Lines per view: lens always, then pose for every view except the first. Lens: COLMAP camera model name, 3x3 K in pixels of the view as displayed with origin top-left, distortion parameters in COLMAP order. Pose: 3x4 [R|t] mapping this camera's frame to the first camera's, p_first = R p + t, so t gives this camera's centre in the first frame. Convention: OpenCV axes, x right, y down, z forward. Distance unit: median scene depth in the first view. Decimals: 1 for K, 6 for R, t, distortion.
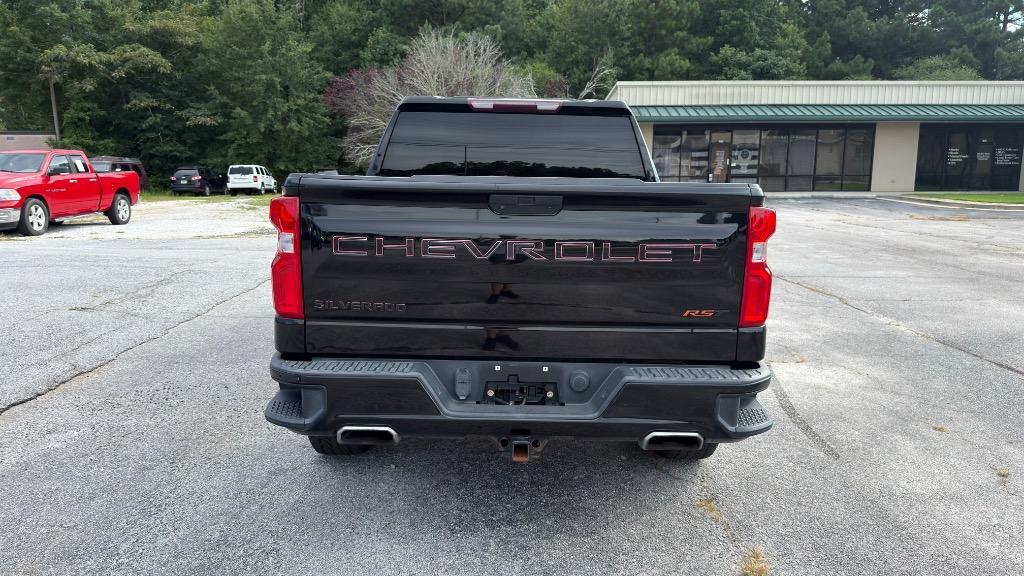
lens RADIAL K [[723.1, 0, 511.9], [0, 723.1, 298.4], [0, 0, 1]] dist [0.024307, -0.033469]
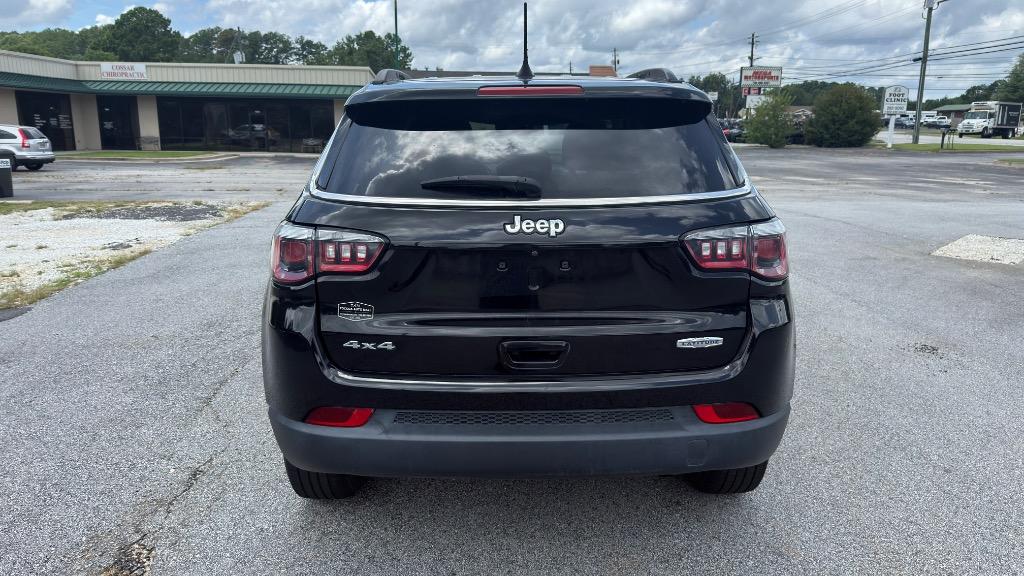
lens RADIAL K [[723.1, 0, 506.9], [0, 723.1, 285.1], [0, 0, 1]] dist [0.024307, -0.033469]
pose [[-0.004749, -0.212223, 0.977210, -0.495613], [0.177027, 0.961608, 0.209695, -0.048918], [-0.984194, 0.173989, 0.033002, 0.246977]]
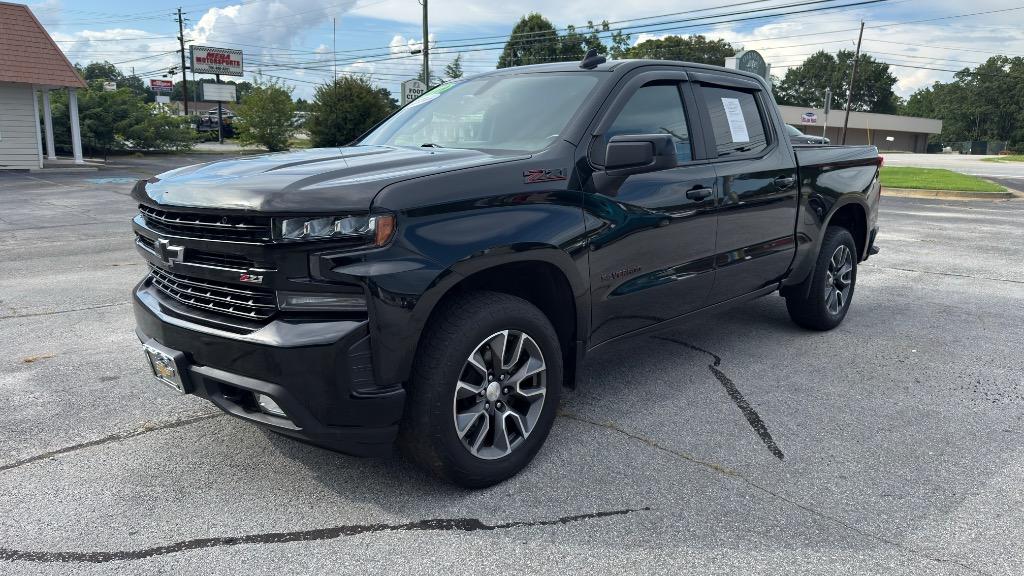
lens RADIAL K [[723.1, 0, 513.9], [0, 723.1, 297.1], [0, 0, 1]] dist [0.024307, -0.033469]
pose [[-0.709405, -0.168414, 0.684384, -0.083393], [0.106147, 0.934426, 0.339972, -0.045904], [-0.696762, 0.313823, -0.645010, 0.250148]]
